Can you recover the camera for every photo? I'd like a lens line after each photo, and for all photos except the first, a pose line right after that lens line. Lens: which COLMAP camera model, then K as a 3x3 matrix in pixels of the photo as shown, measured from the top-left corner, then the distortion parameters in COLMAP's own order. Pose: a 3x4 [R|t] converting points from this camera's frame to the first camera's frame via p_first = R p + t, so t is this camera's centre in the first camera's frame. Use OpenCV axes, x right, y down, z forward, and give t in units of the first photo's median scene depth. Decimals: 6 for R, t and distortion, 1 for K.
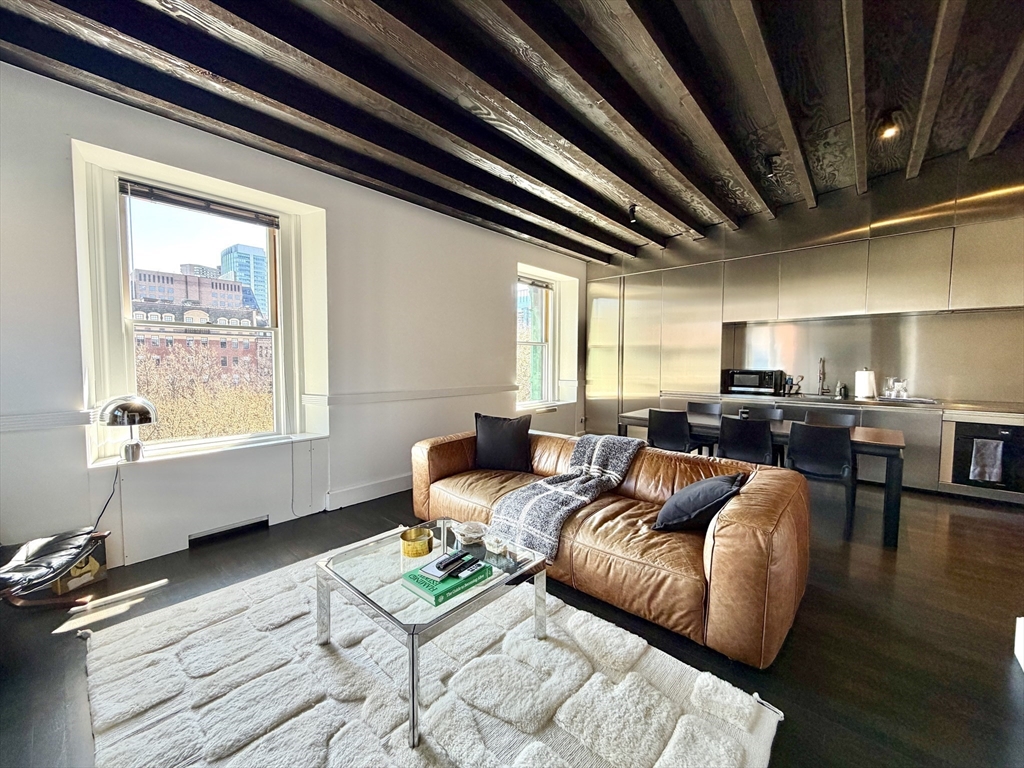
lens RADIAL K [[415.6, 0, 508.2], [0, 415.6, 378.8], [0, 0, 1]] dist [-0.001187, 0.000040]
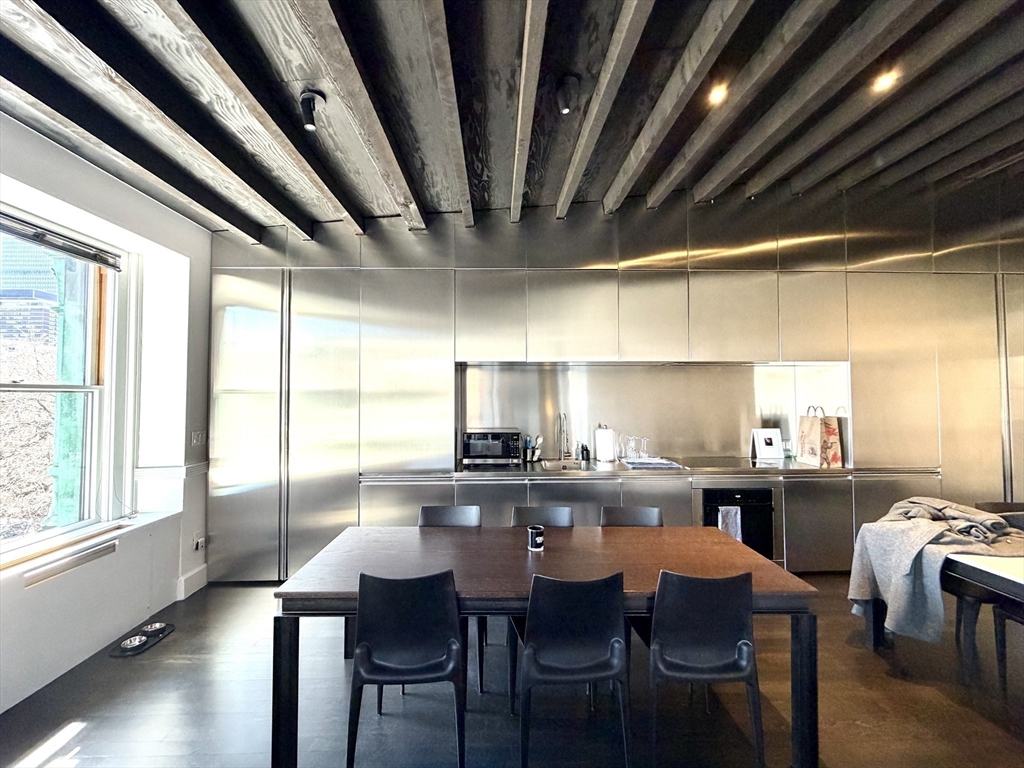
lens RADIAL K [[415.6, 0, 505.7], [0, 415.6, 385.1], [0, 0, 1]] dist [-0.001187, 0.000040]
pose [[0.732195, 0.016061, 0.680906, 0.130037], [0.036015, 0.997410, -0.062255, -0.054272], [-0.680142, 0.070106, 0.729720, 0.464422]]
